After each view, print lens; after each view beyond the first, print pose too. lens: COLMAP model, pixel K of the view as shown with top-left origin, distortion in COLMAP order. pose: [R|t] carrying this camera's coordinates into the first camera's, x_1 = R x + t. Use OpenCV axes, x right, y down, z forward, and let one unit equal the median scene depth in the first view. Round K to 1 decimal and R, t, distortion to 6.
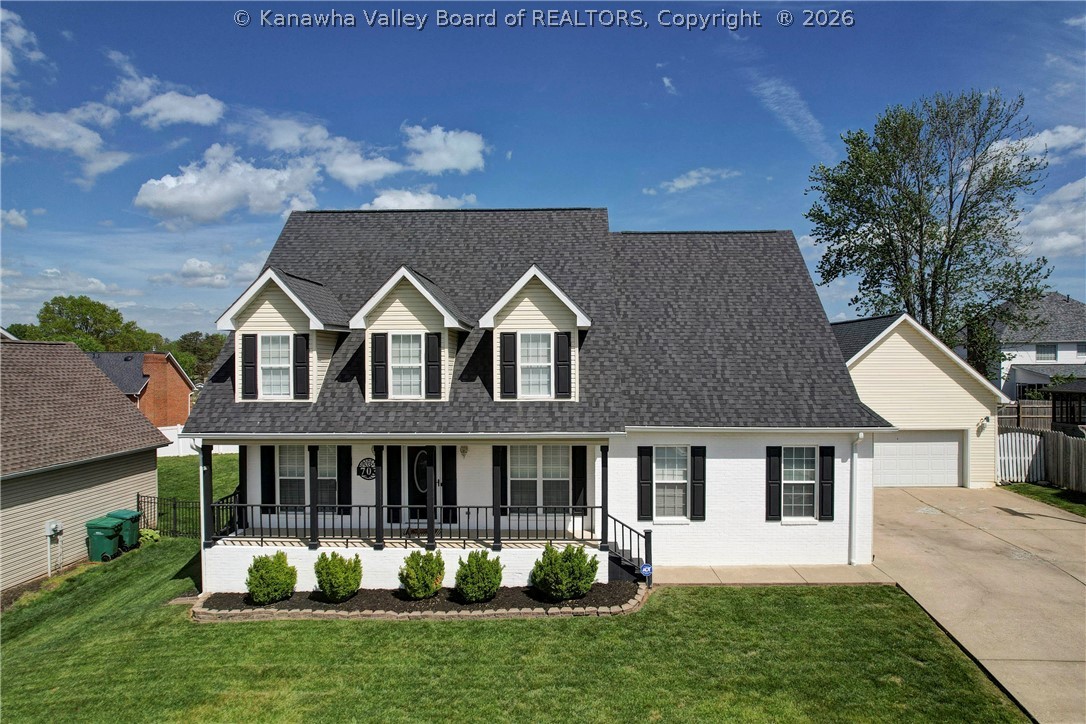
lens RADIAL K [[695.2, 0, 547.8], [0, 695.2, 368.4], [0, 0, 1]] dist [-0.074848, 0.061822]
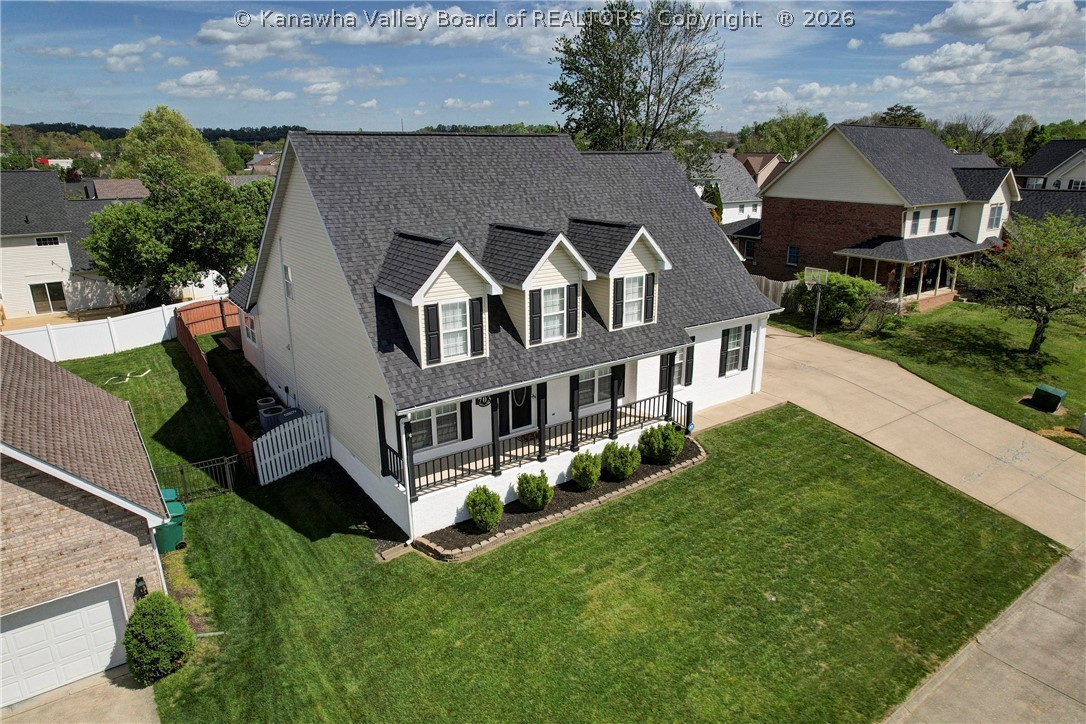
lens RADIAL K [[695.2, 0, 547.8], [0, 695.2, 368.4], [0, 0, 1]] dist [-0.074848, 0.061822]
pose [[0.791174, -0.183511, 0.583410, -0.911011], [0.004496, 0.955641, 0.294499, -0.261730], [-0.611575, -0.230377, 0.756904, 0.073054]]
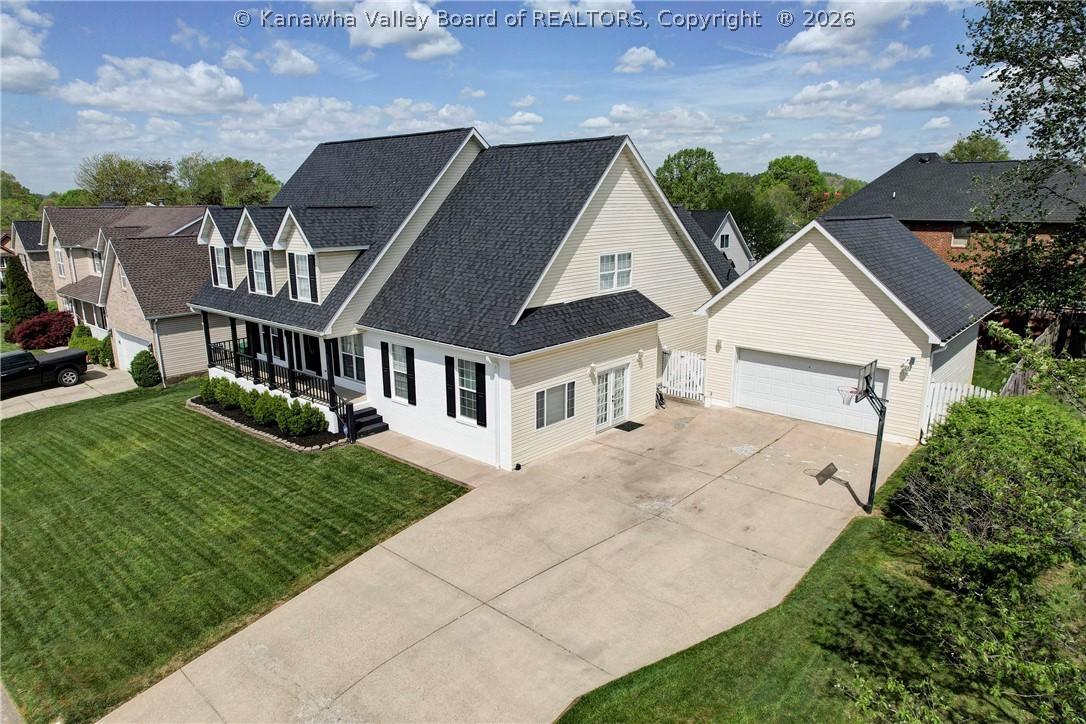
lens RADIAL K [[695.2, 0, 547.8], [0, 695.2, 368.4], [0, 0, 1]] dist [-0.074848, 0.061822]
pose [[0.771731, 0.152786, -0.617323, 1.235801], [-0.004819, 0.972089, 0.234564, -0.152380], [0.635931, -0.178046, 0.750927, 0.215614]]
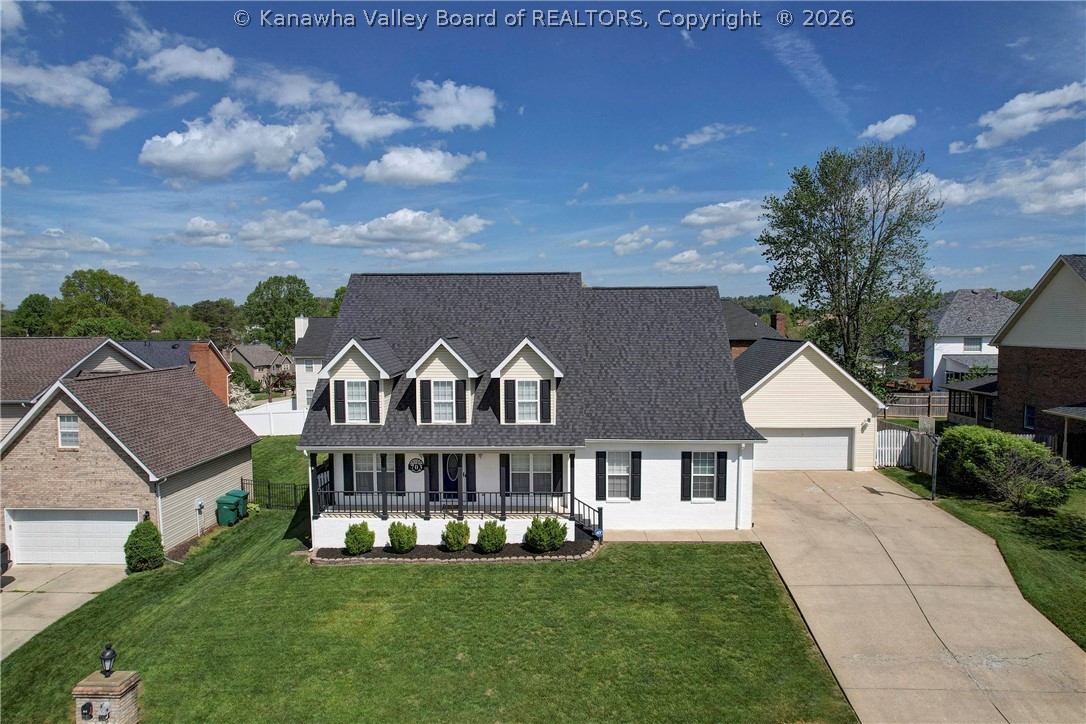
lens RADIAL K [[695.2, 0, 547.8], [0, 695.2, 368.4], [0, 0, 1]] dist [-0.074848, 0.061822]
pose [[0.999996, -0.001456, -0.002354, 0.029785], [0.001595, 0.998211, 0.059769, -0.164182], [0.002262, -0.059773, 0.998209, -0.514001]]
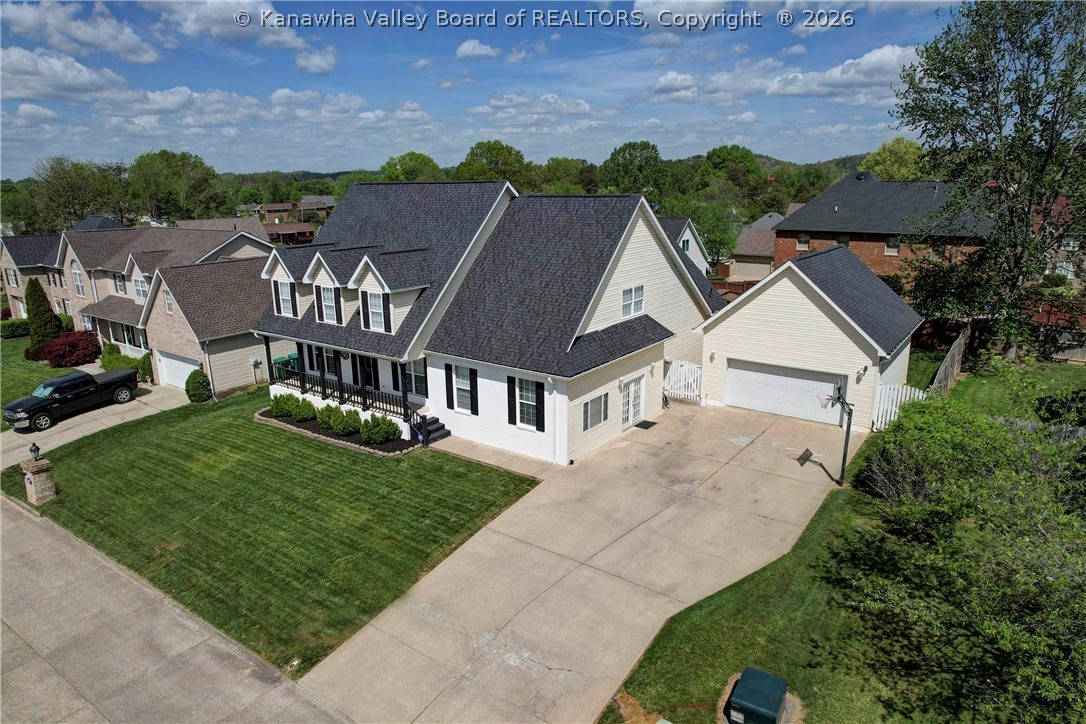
lens RADIAL K [[695.2, 0, 547.8], [0, 695.2, 368.4], [0, 0, 1]] dist [-0.074848, 0.061822]
pose [[0.825527, 0.141976, -0.546212, 1.245670], [0.003506, 0.966531, 0.256527, -0.296114], [0.564352, -0.213685, 0.797399, -0.147994]]
